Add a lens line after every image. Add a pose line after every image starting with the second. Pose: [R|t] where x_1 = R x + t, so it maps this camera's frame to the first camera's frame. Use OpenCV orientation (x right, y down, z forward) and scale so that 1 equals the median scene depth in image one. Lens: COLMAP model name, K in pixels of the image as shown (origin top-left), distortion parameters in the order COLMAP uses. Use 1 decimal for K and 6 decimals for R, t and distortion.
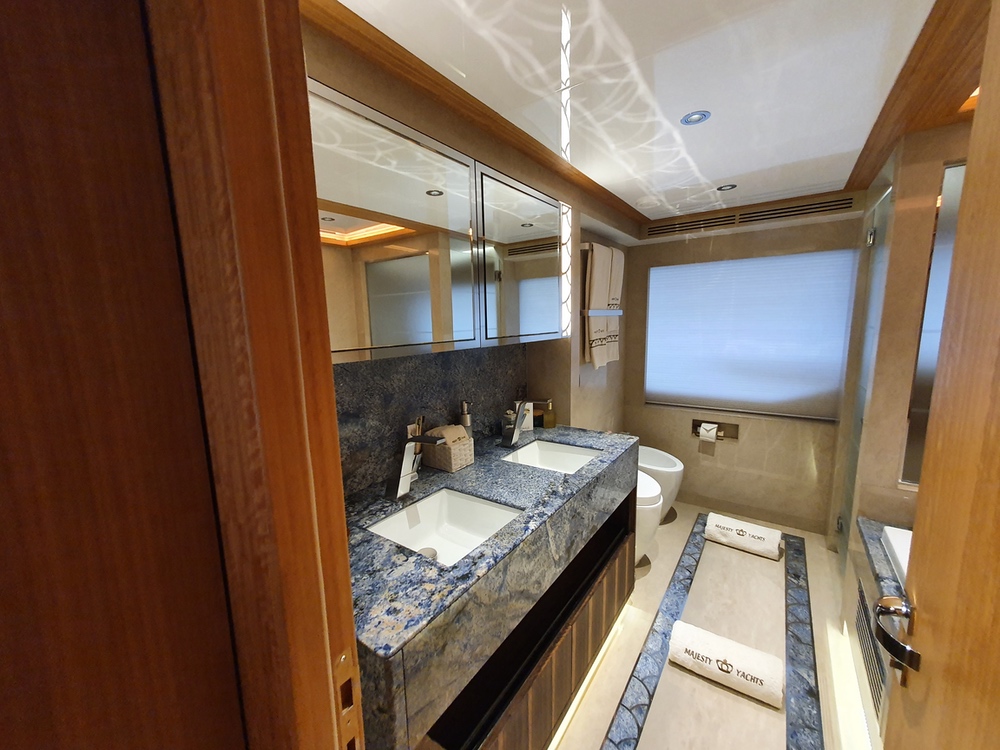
lens RADIAL K [[394.9, 0, 498.0], [0, 394.9, 378.6], [0, 0, 1]] dist [0.010676, -0.000965]
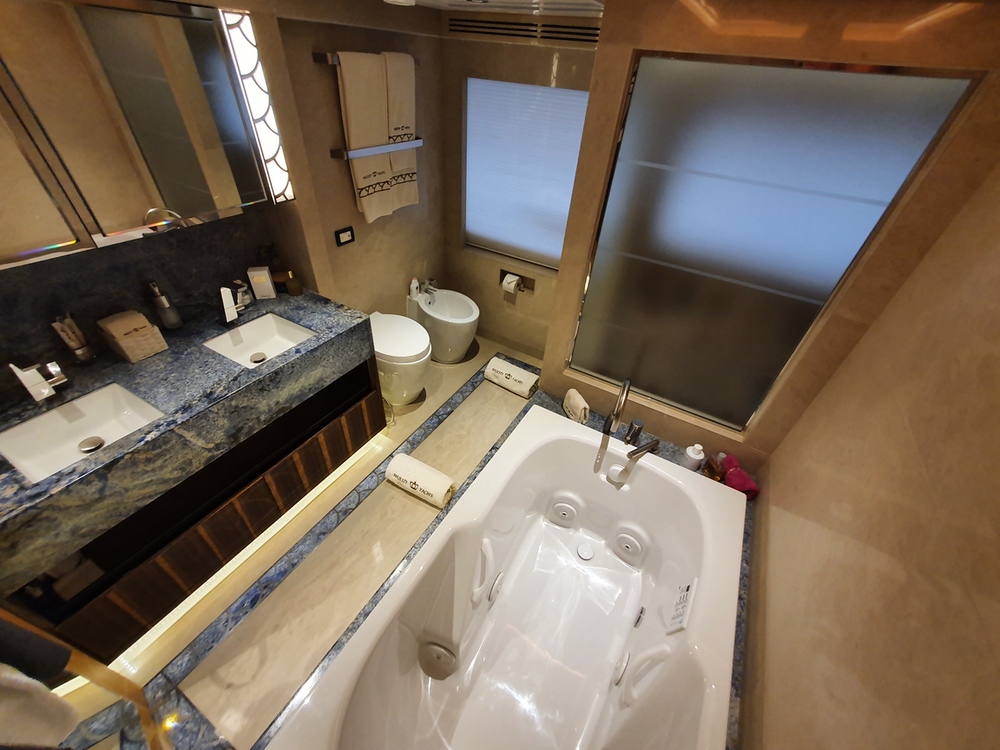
lens RADIAL K [[406.2, 0, 499.2], [0, 406.2, 380.4], [0, 0, 1]] dist [0.010151, -0.000260]
pose [[0.989711, 0.012778, 0.142509, 0.531775], [-0.083582, 0.860026, 0.503358, -0.268564], [-0.116130, -0.510090, 0.852245, -0.045250]]
